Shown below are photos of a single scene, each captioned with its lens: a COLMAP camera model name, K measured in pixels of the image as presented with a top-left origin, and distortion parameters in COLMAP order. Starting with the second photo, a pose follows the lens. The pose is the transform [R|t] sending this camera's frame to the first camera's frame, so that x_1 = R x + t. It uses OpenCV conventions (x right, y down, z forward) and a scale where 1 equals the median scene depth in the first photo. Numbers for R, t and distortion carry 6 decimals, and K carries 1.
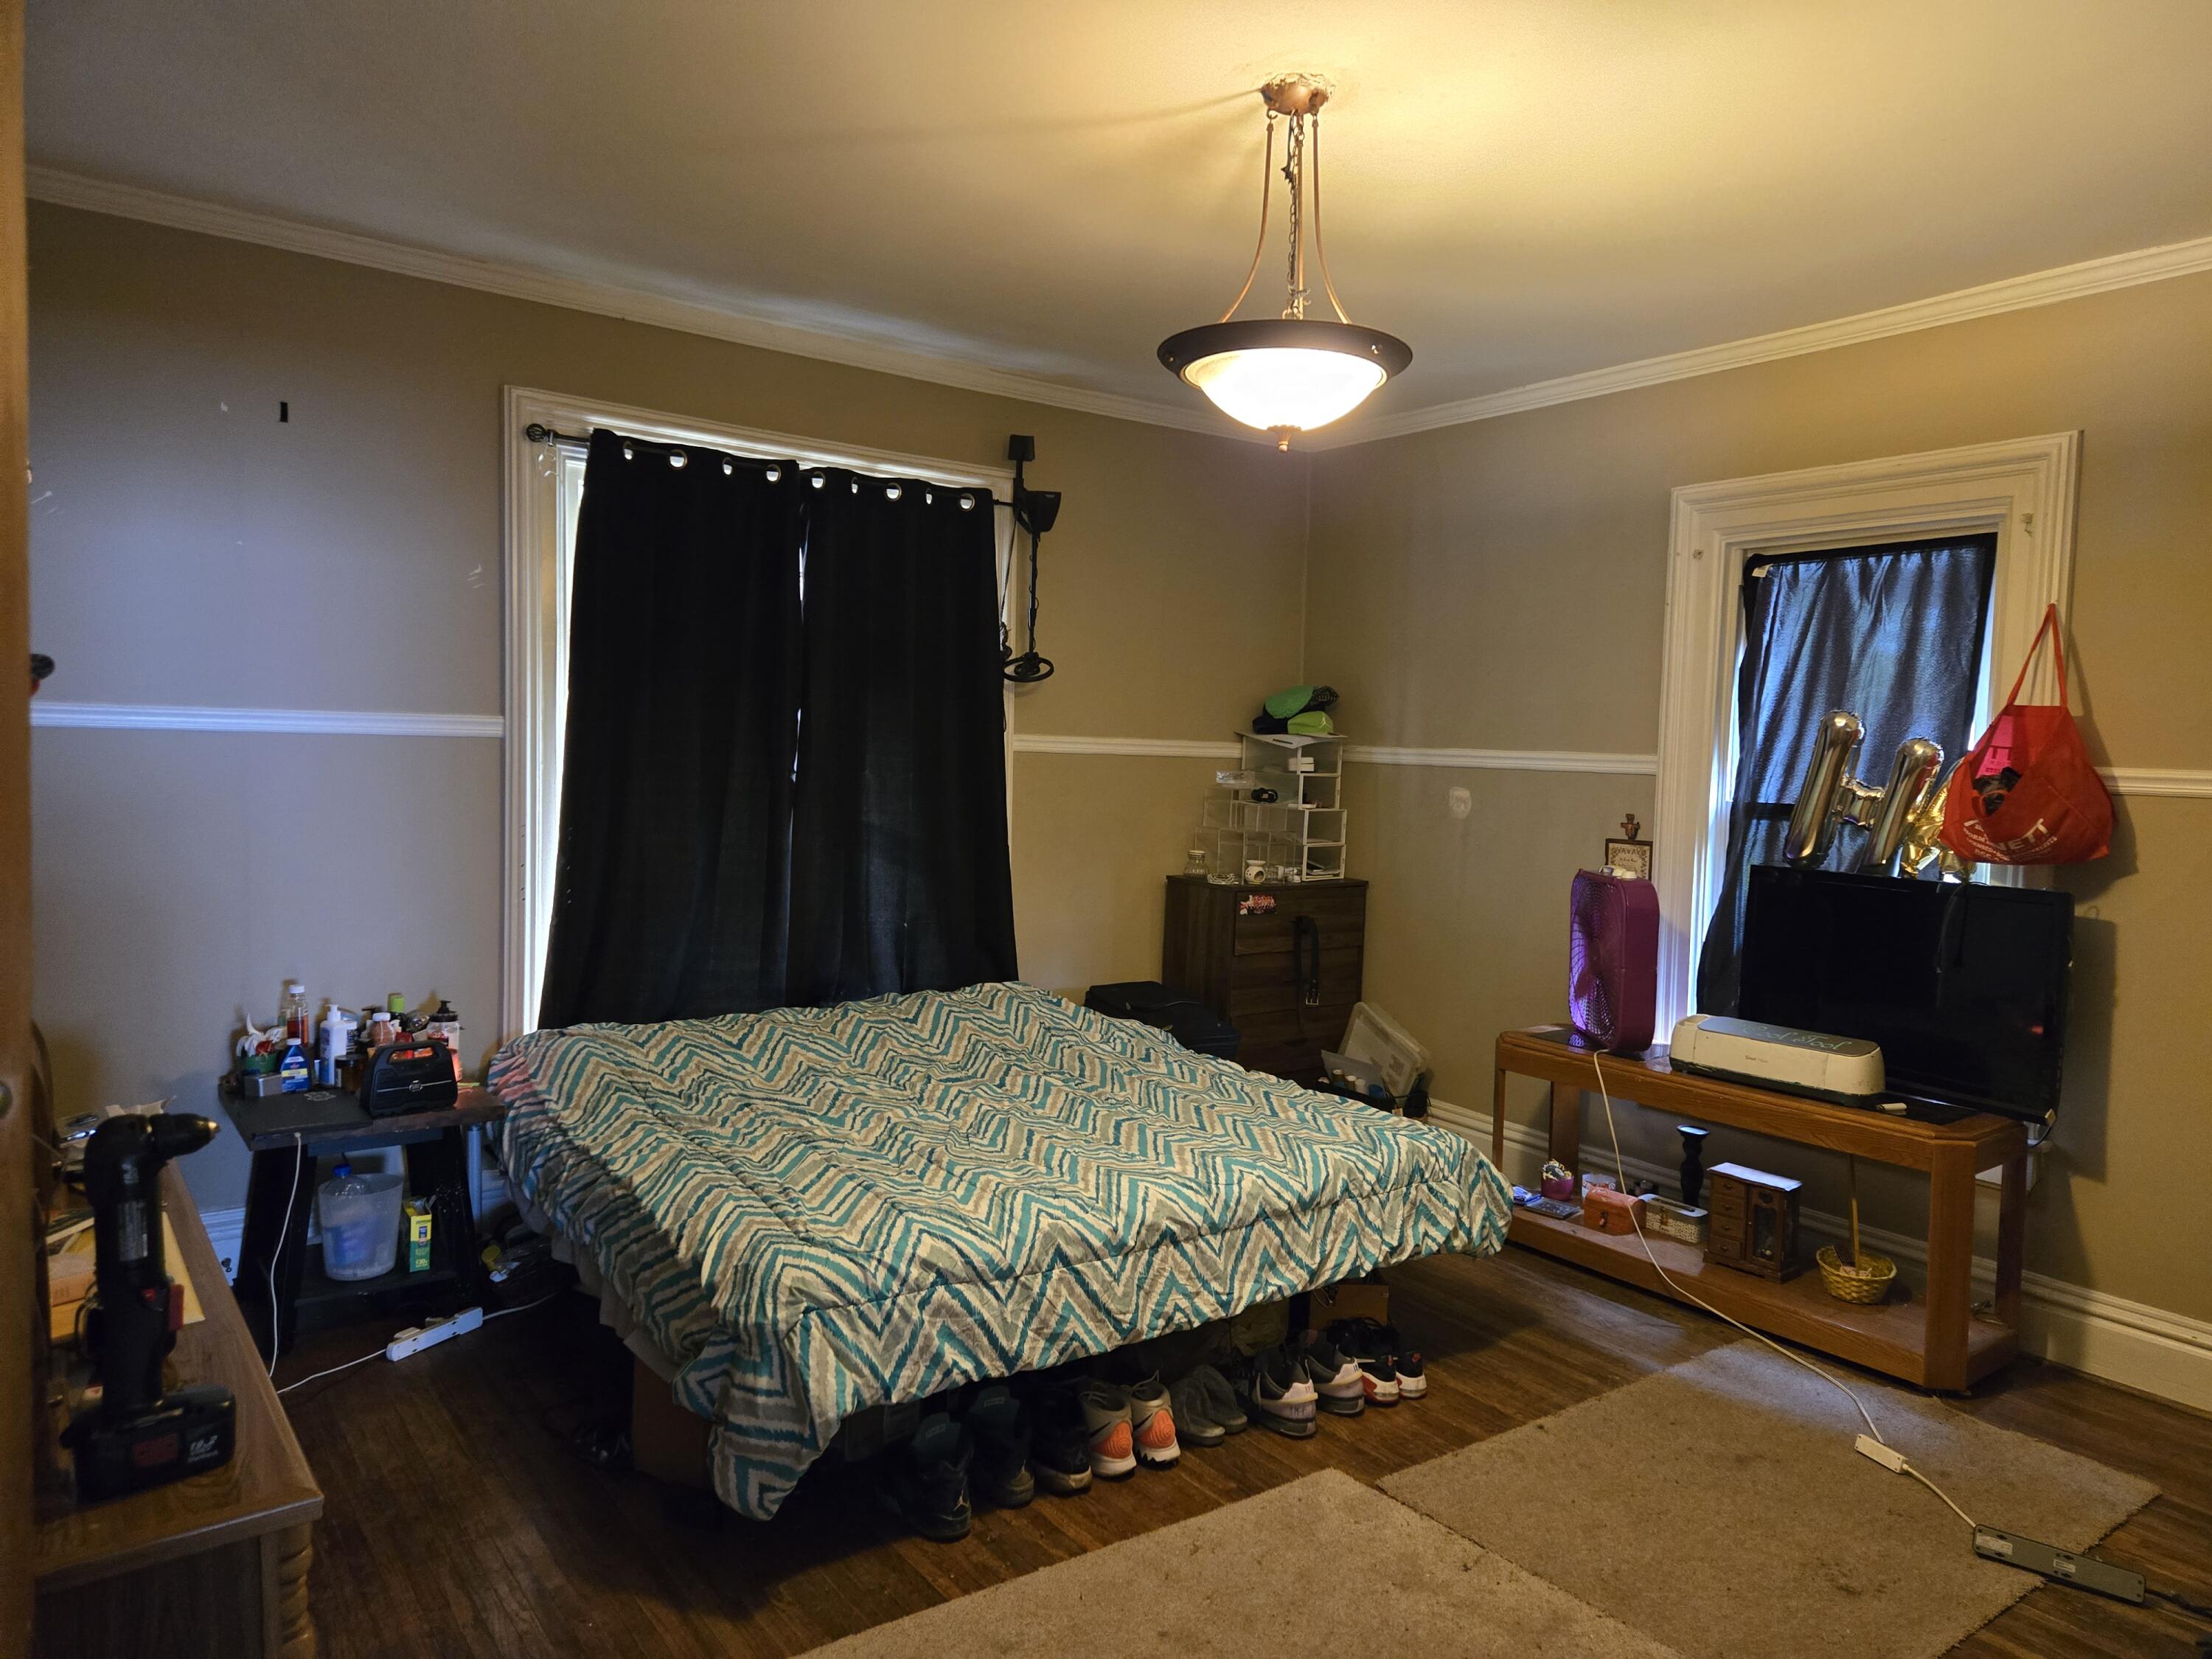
lens RADIAL K [[1488.5, 0, 1104.6], [0, 1488.5, 832.4], [0, 0, 1]] dist [0.005198, 0.000199]
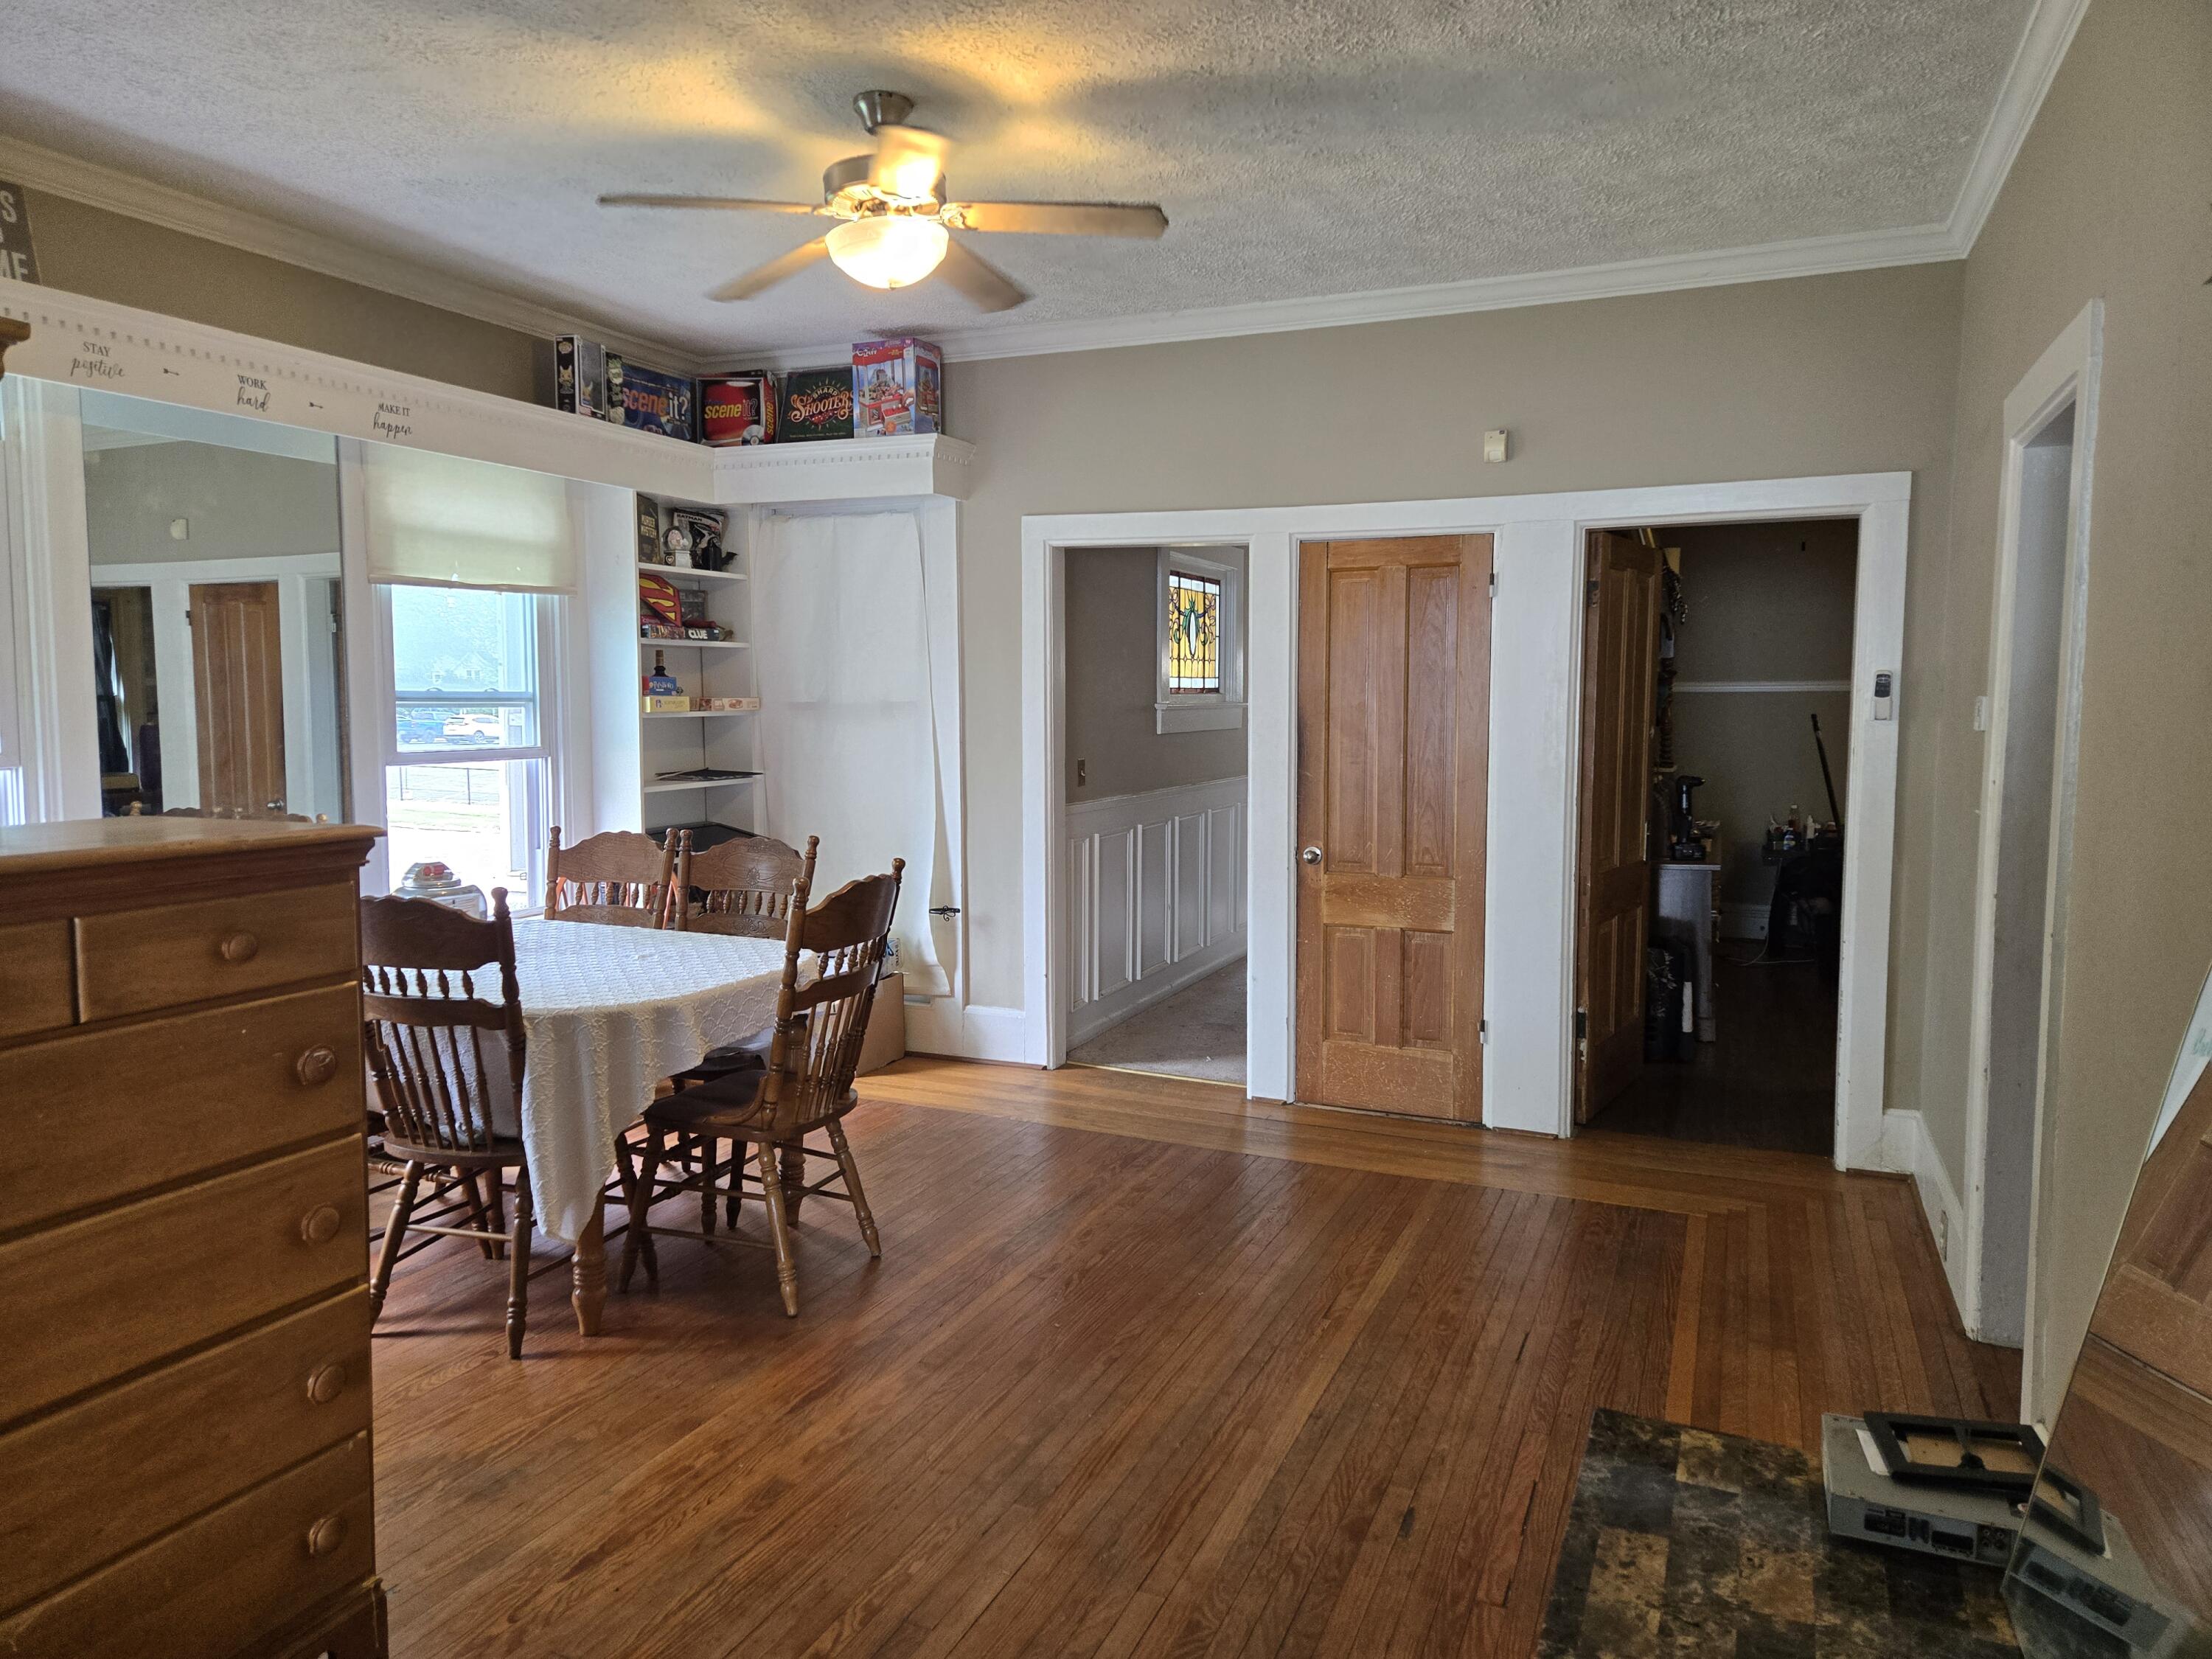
lens RADIAL K [[1488.5, 0, 1104.9], [0, 1488.5, 823.4], [0, 0, 1]] dist [0.005198, 0.000199]
pose [[0.493059, 0.044097, -0.868878, 0.909694], [-0.031657, 0.998963, 0.032735, 0.090983], [0.869420, 0.011366, 0.493943, -1.023462]]
